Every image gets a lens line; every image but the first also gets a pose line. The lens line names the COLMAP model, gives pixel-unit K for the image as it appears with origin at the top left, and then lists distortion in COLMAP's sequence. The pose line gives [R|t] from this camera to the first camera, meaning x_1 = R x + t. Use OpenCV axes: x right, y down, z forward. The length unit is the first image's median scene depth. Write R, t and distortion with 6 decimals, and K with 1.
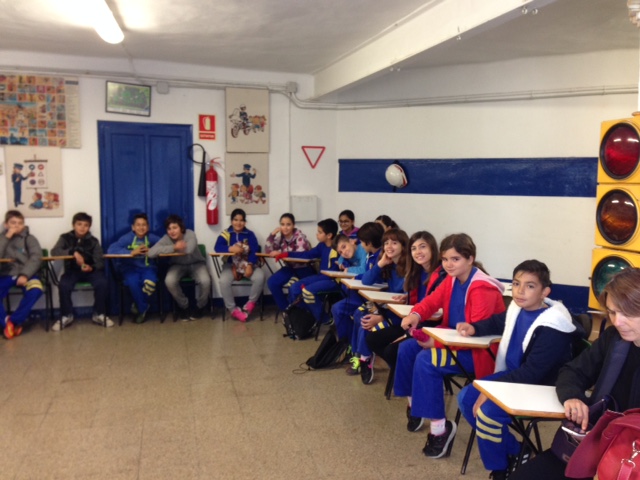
lens RADIAL K [[587.7, 0, 321.4], [0, 587.7, 237.4], [0, 0, 1]] dist [0.116842, -0.196909]
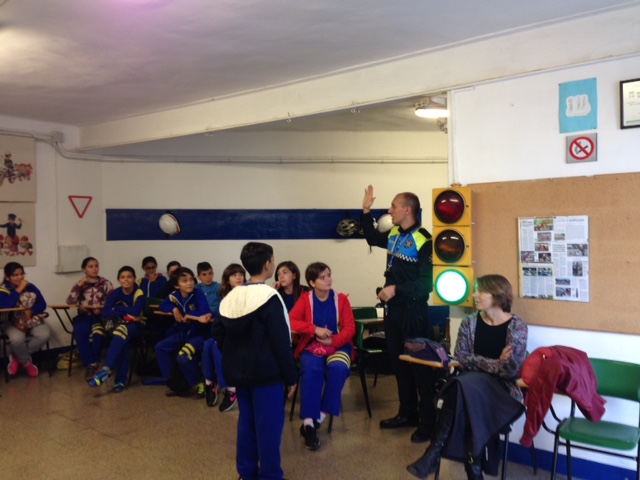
lens RADIAL K [[587.7, 0, 321.4], [0, 587.7, 237.4], [0, 0, 1]] dist [0.116842, -0.196909]
pose [[0.829583, -0.024163, 0.557860, -0.249653], [0.069941, 0.995692, -0.060881, 0.005528], [-0.553985, 0.089523, 0.827699, -0.058447]]
